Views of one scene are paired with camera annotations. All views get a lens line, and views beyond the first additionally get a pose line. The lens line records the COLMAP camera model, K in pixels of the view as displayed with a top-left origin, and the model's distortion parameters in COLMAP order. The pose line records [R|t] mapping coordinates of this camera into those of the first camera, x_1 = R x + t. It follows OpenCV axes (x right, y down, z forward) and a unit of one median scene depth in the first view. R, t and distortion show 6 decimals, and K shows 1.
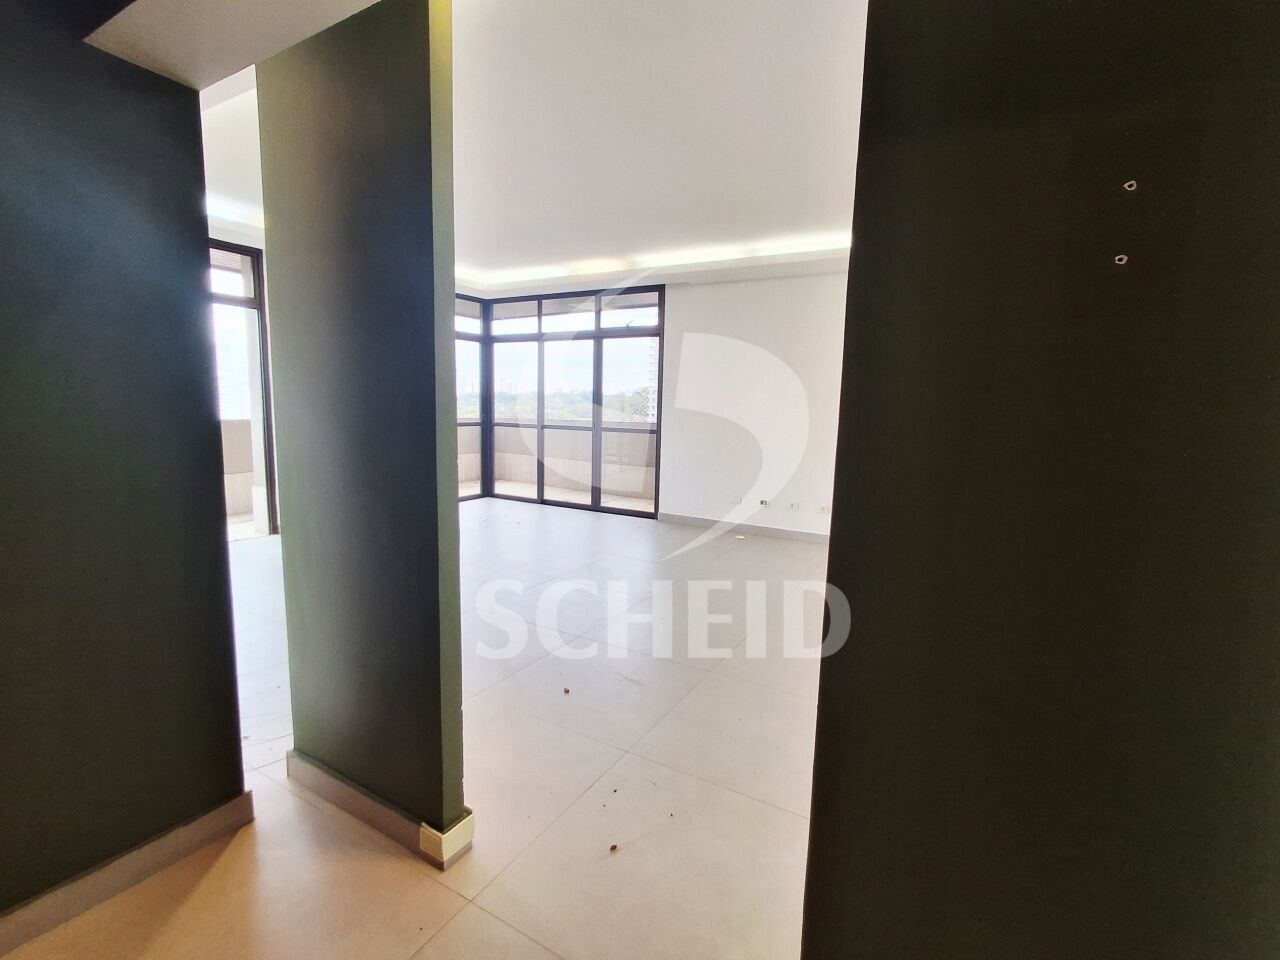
lens RADIAL K [[600.2, 0, 637.6], [0, 600.2, 475.6], [0, 0, 1]] dist [-0.002056, -0.001406]
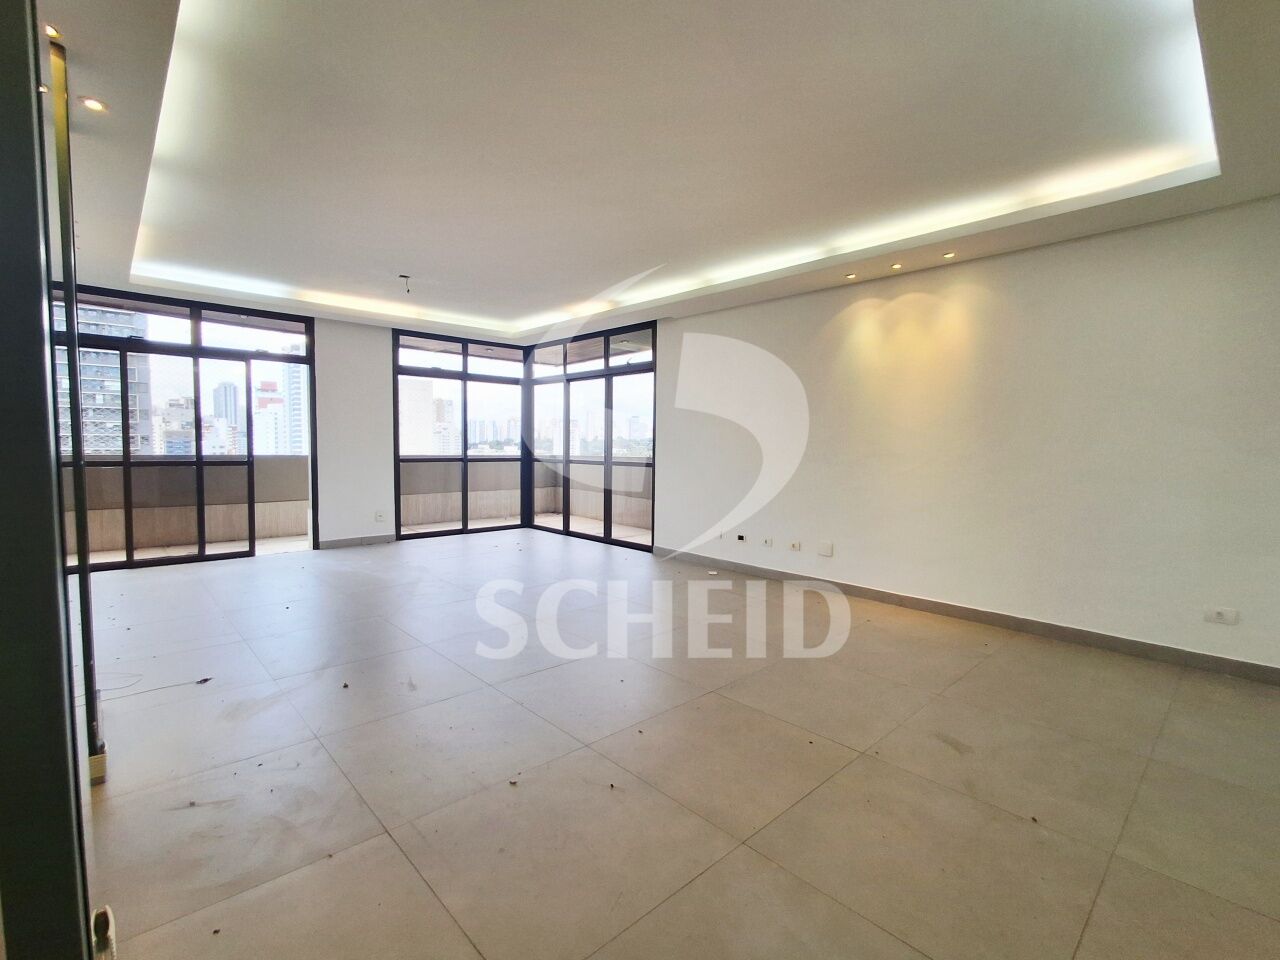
lens RADIAL K [[600.2, 0, 631.2], [0, 600.2, 479.3], [0, 0, 1]] dist [-0.002056, -0.001406]
pose [[0.955796, 0.003252, -0.294012, 0.287700], [-0.022350, 0.997849, -0.061621, 0.012921], [0.293179, 0.065468, 0.953813, 0.031917]]
